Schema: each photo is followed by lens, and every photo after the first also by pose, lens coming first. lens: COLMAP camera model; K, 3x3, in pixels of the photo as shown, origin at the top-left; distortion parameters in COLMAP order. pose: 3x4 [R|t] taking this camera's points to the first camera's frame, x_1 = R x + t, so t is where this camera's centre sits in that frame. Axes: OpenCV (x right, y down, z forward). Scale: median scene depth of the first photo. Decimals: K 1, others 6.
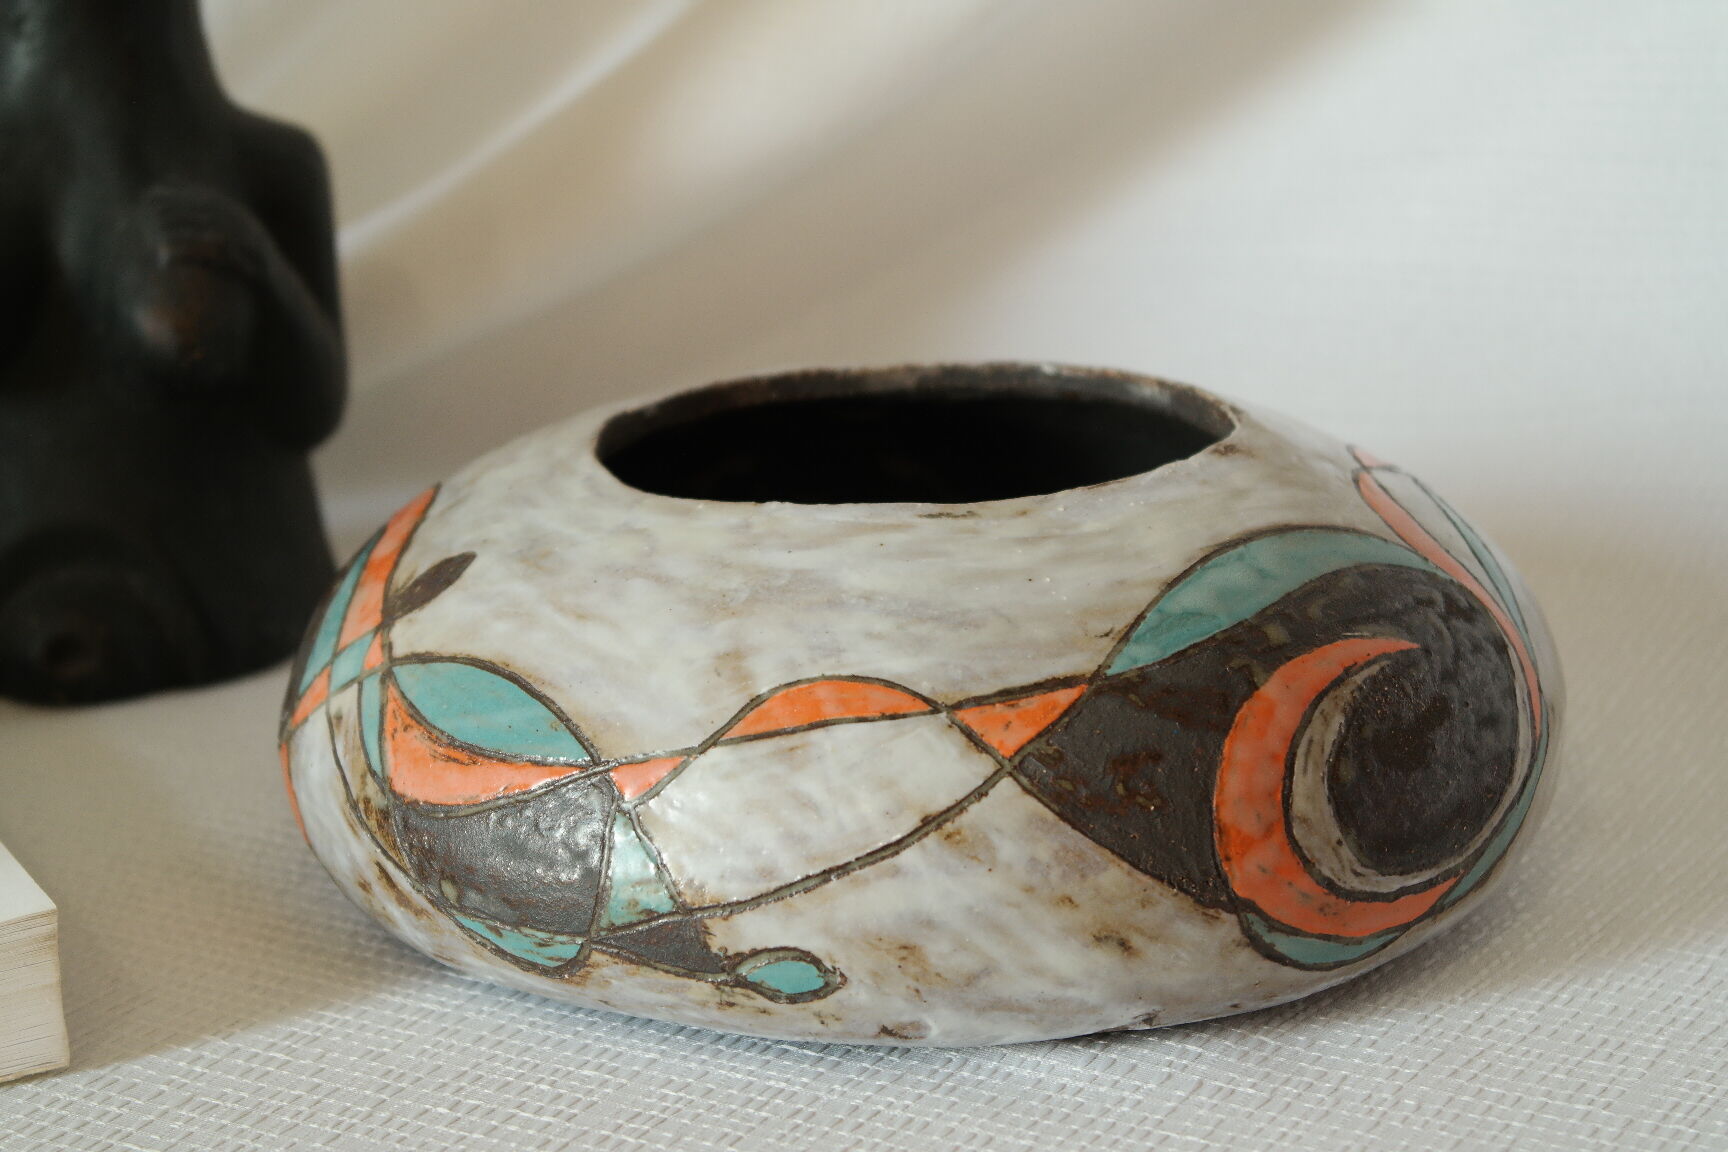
lens RADIAL K [[3480.1, 0, 864.0], [0, 3480.1, 576.0], [0, 0, 1]] dist [0.098590, -0.057537]
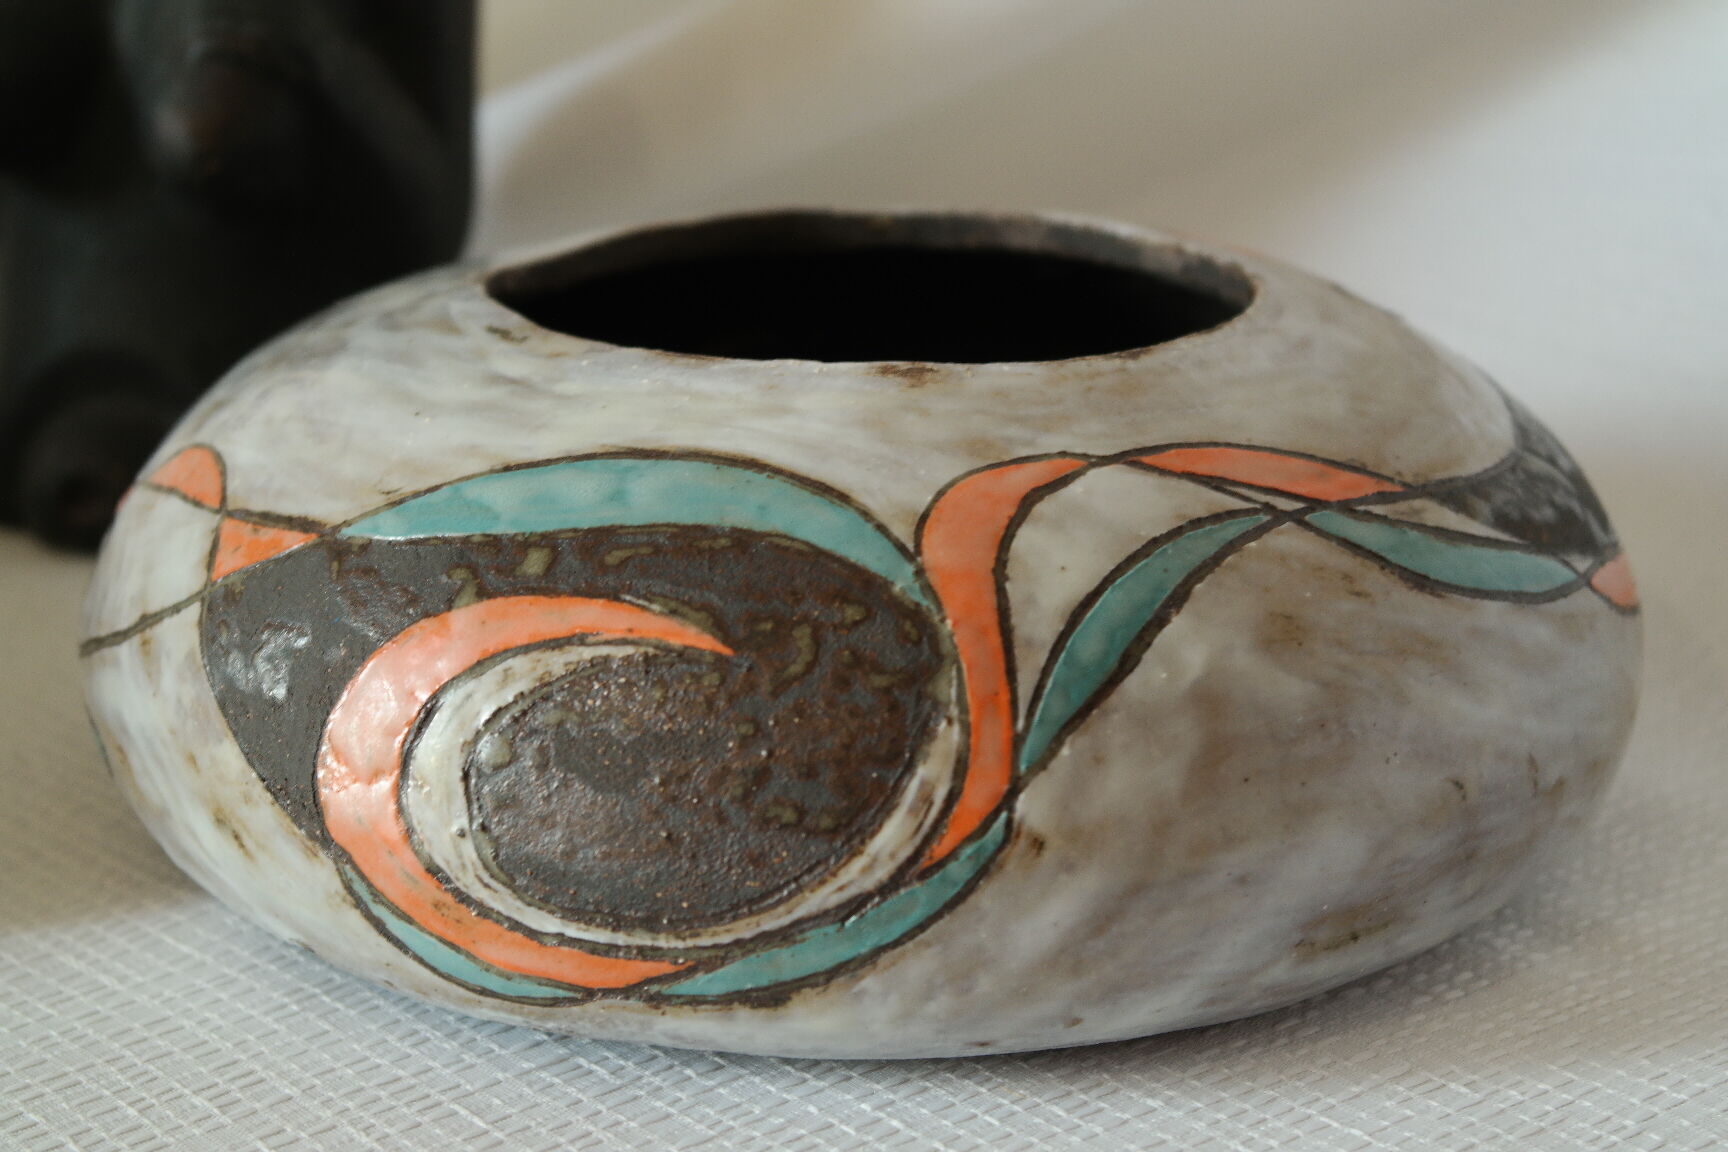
lens RADIAL K [[3297.8, 0, 864.0], [0, 3297.8, 576.0], [0, 0, 1]] dist [0.047671, -0.007126]
pose [[0.506796, 0.287600, -0.812678, 0.765200], [-0.252202, 0.950928, 0.179249, -0.132381], [0.824350, 0.114116, 0.554459, 0.665350]]
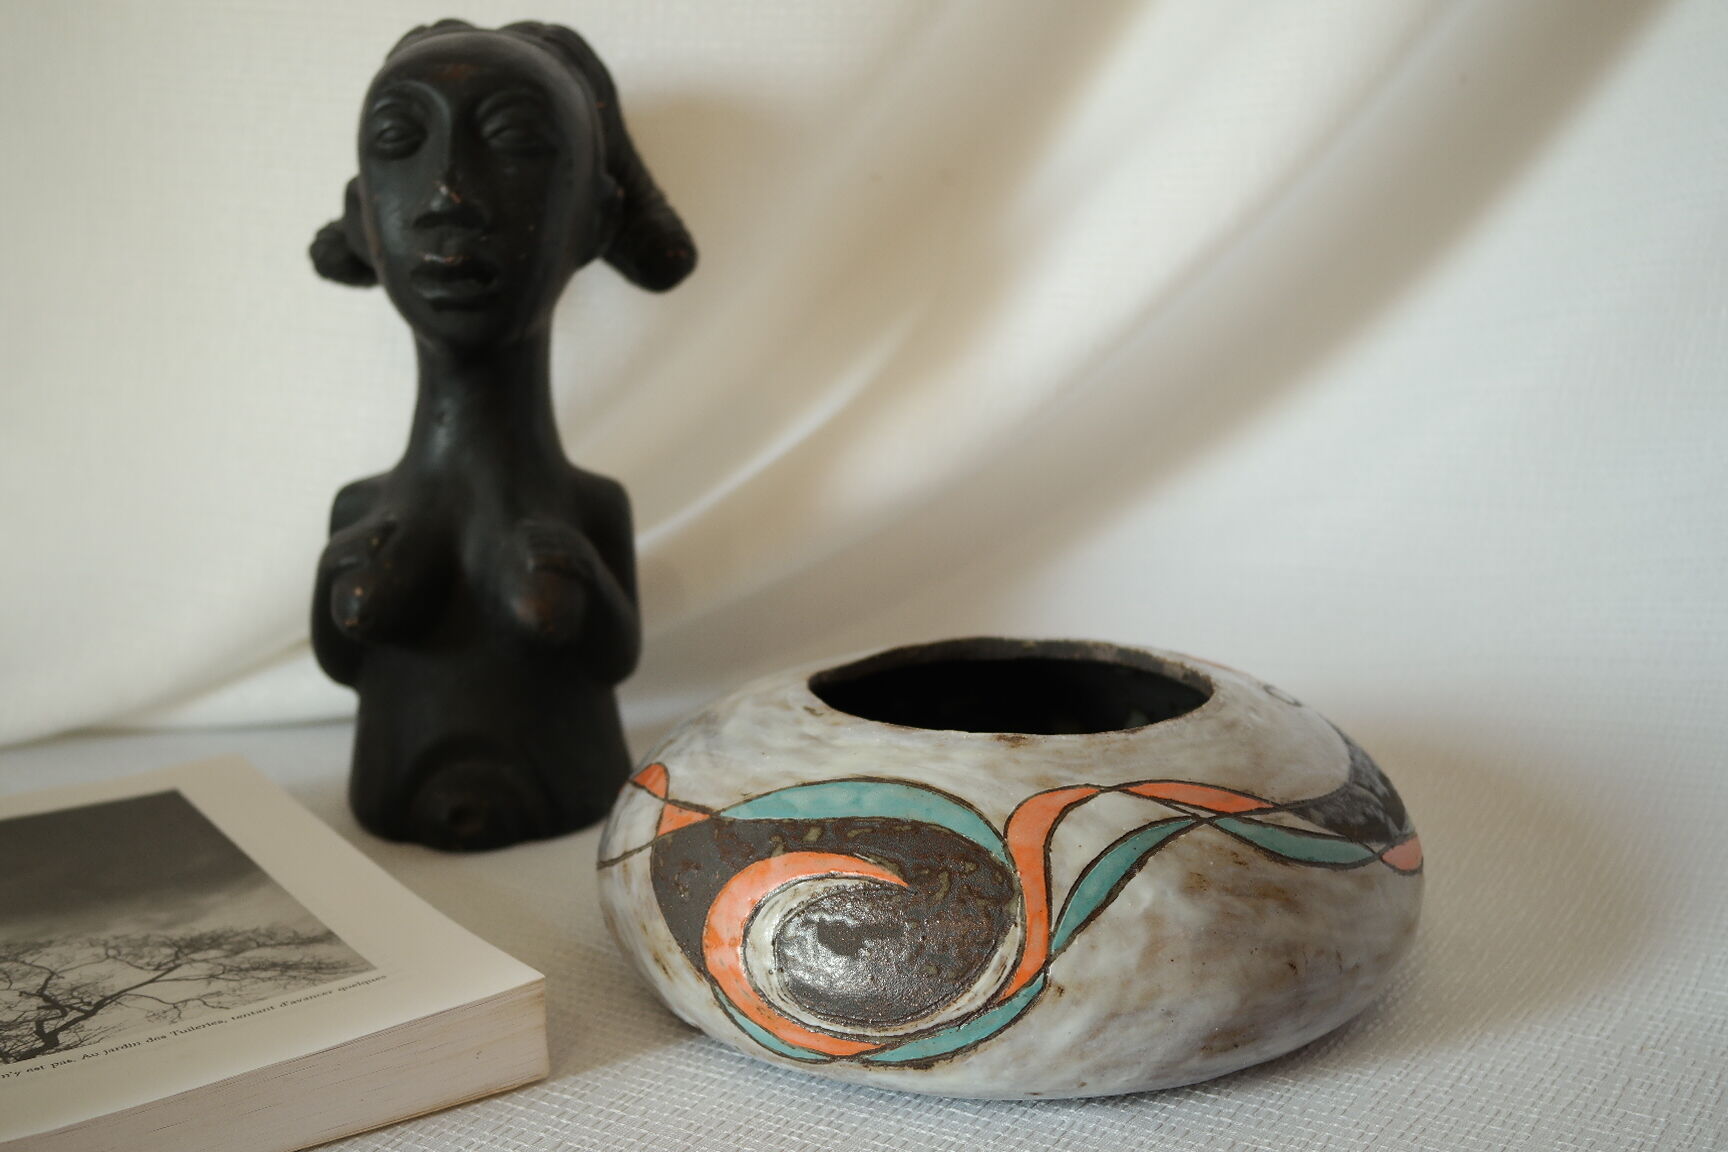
lens RADIAL K [[2086.7, 0, 864.0], [0, 2086.7, 576.0], [0, 0, 1]] dist [-0.005571, 0.043602]
pose [[0.383201, 0.210605, -0.899334, 0.942727], [-0.250963, 0.960770, 0.118058, -0.209499], [0.888918, 0.180459, 0.421022, 0.624345]]
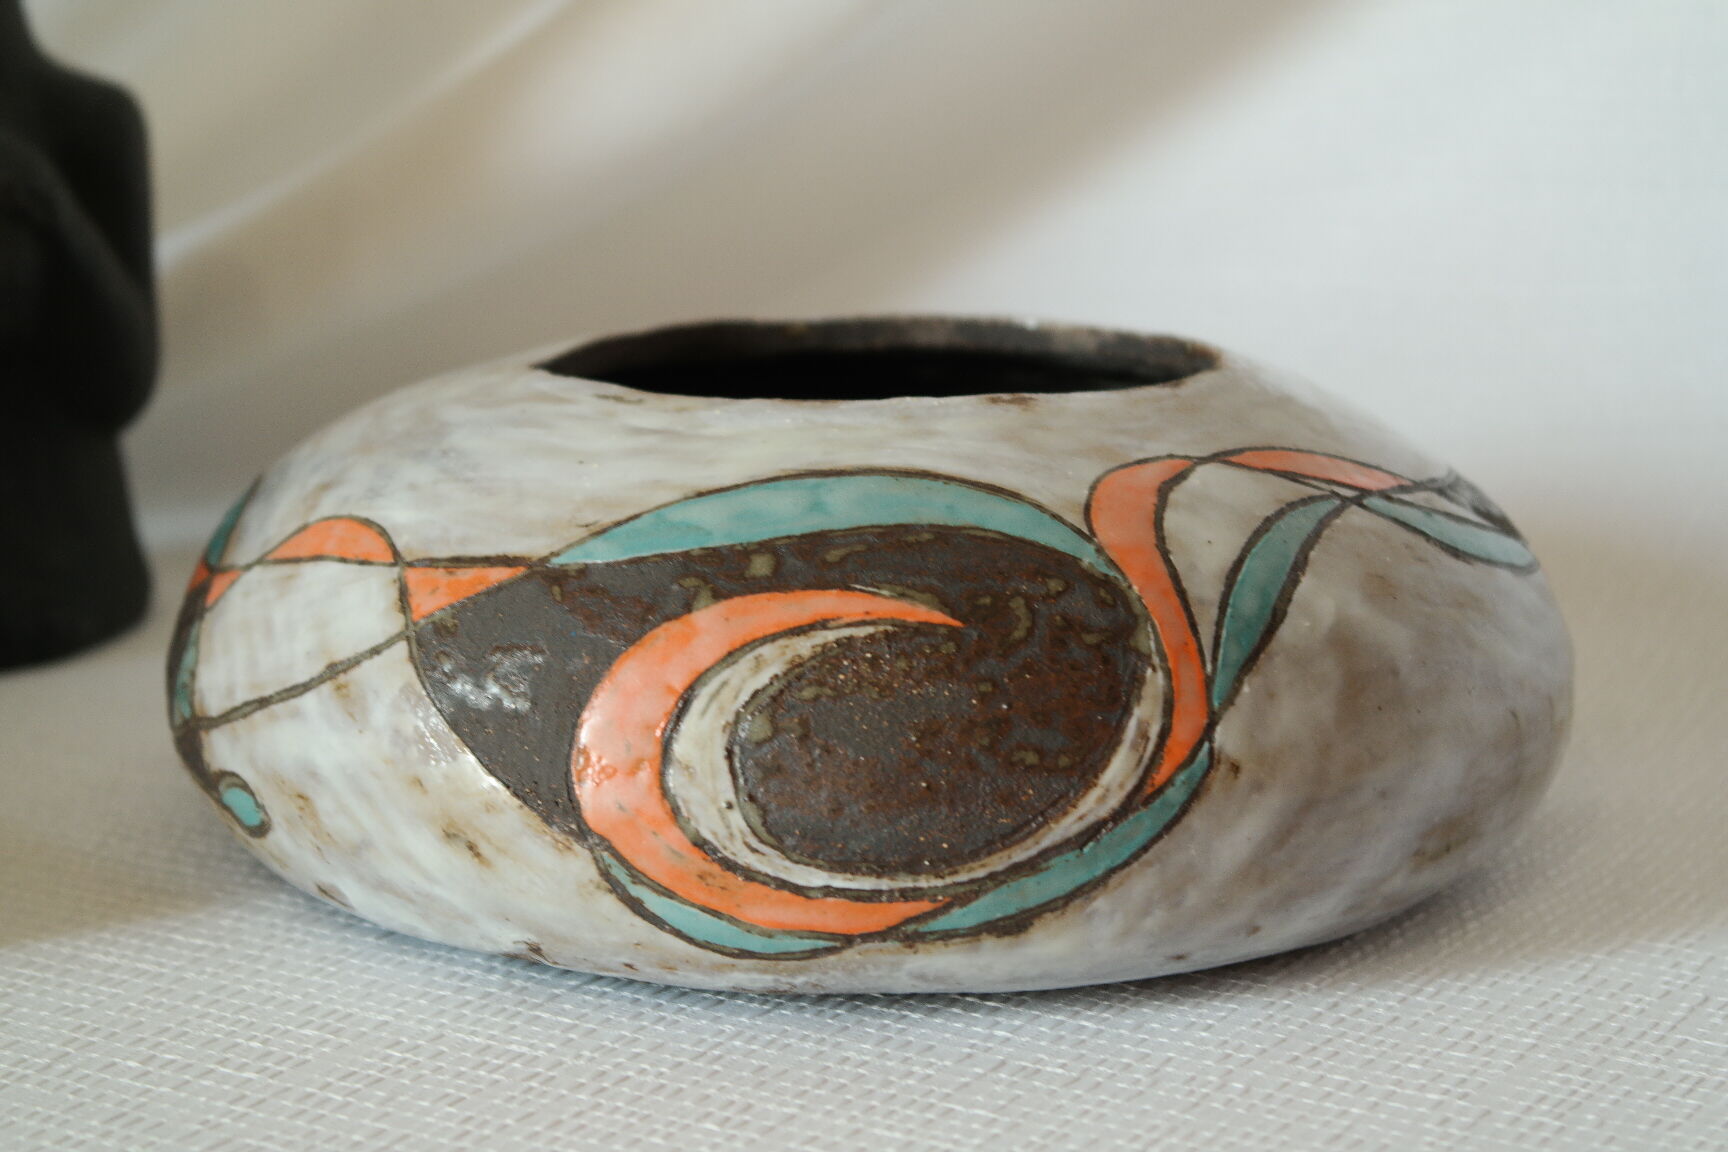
lens RADIAL K [[3480.1, 0, 864.0], [0, 3480.1, 576.0], [0, 0, 1]] dist [0.098590, -0.057537]
pose [[0.719710, 0.166140, -0.674103, 0.738085], [-0.208720, 0.977807, 0.018150, -0.001842], [0.662158, 0.127636, 0.738414, 0.379445]]
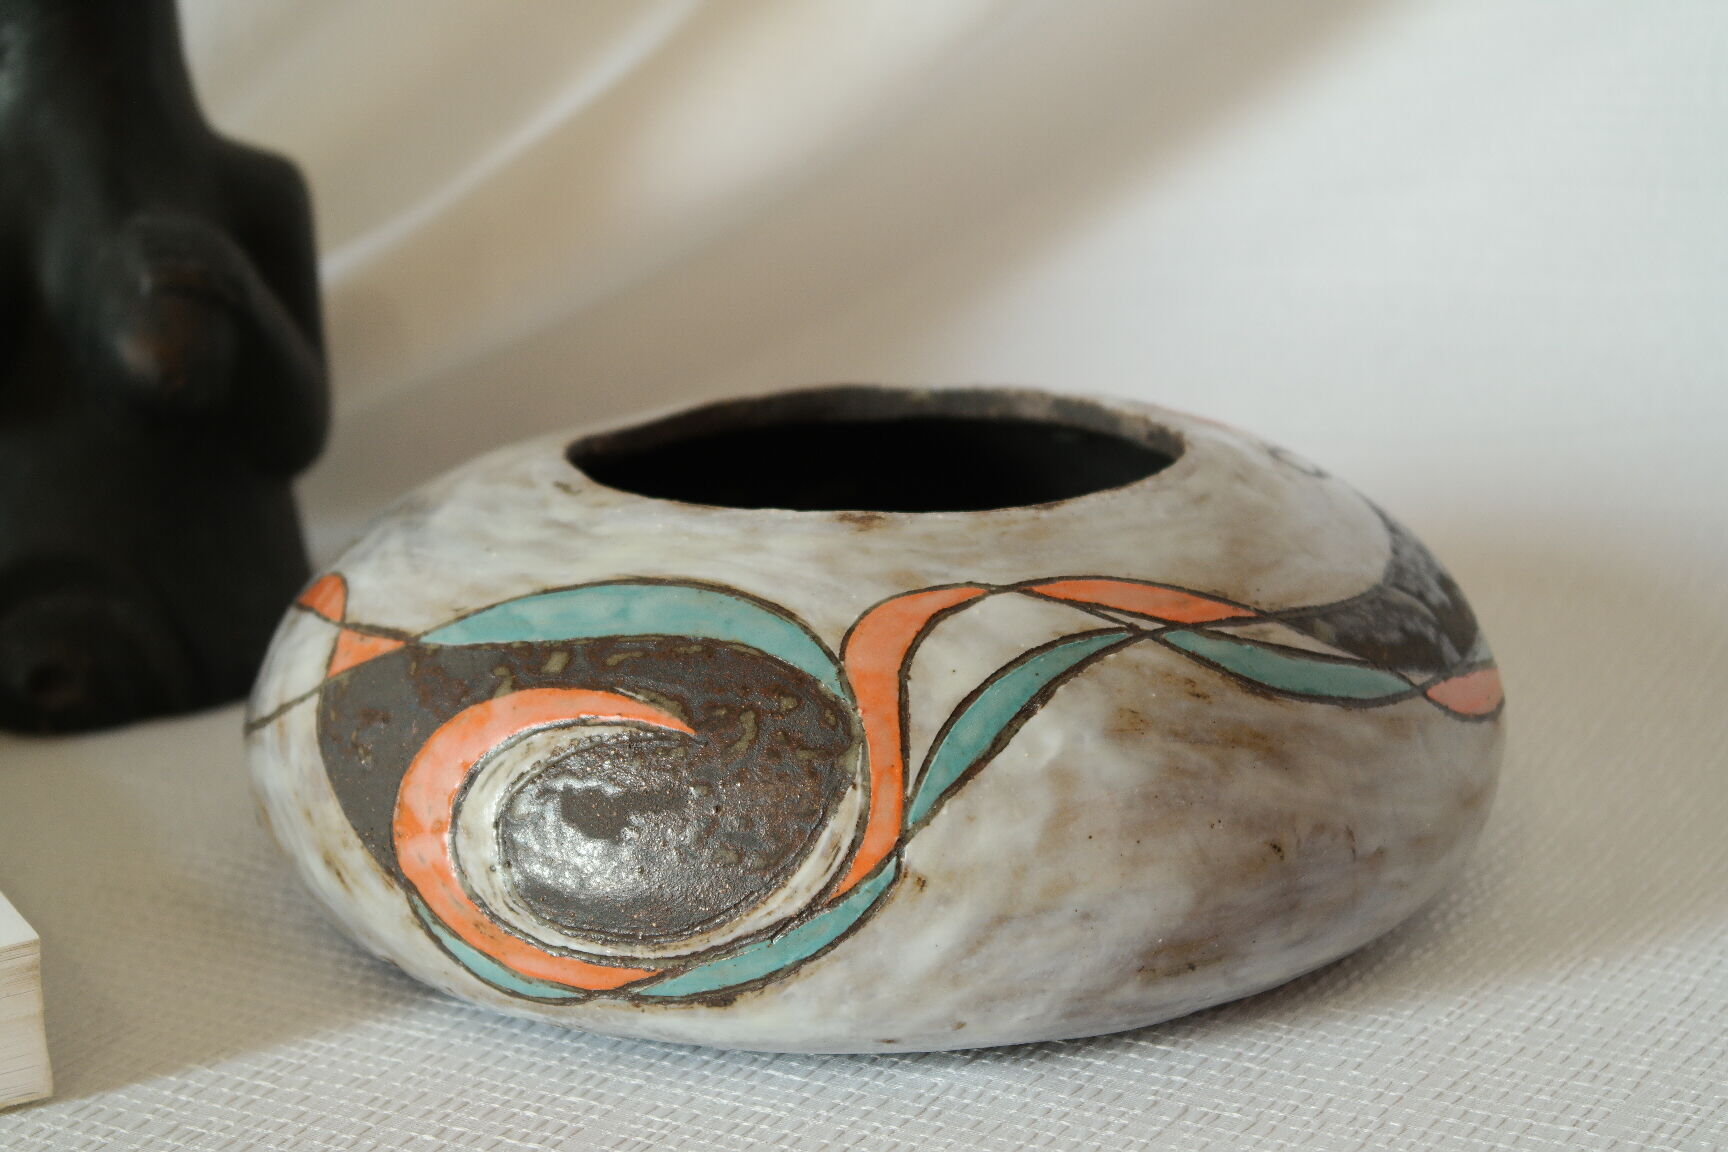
lens RADIAL K [[3480.1, 0, 864.0], [0, 3480.1, 576.0], [0, 0, 1]] dist [0.098590, -0.057537]
pose [[0.398799, 0.253592, -0.881278, 1.057007], [-0.240637, 0.956267, 0.166276, -0.200419], [0.884903, 0.145757, 0.442382, 0.638936]]
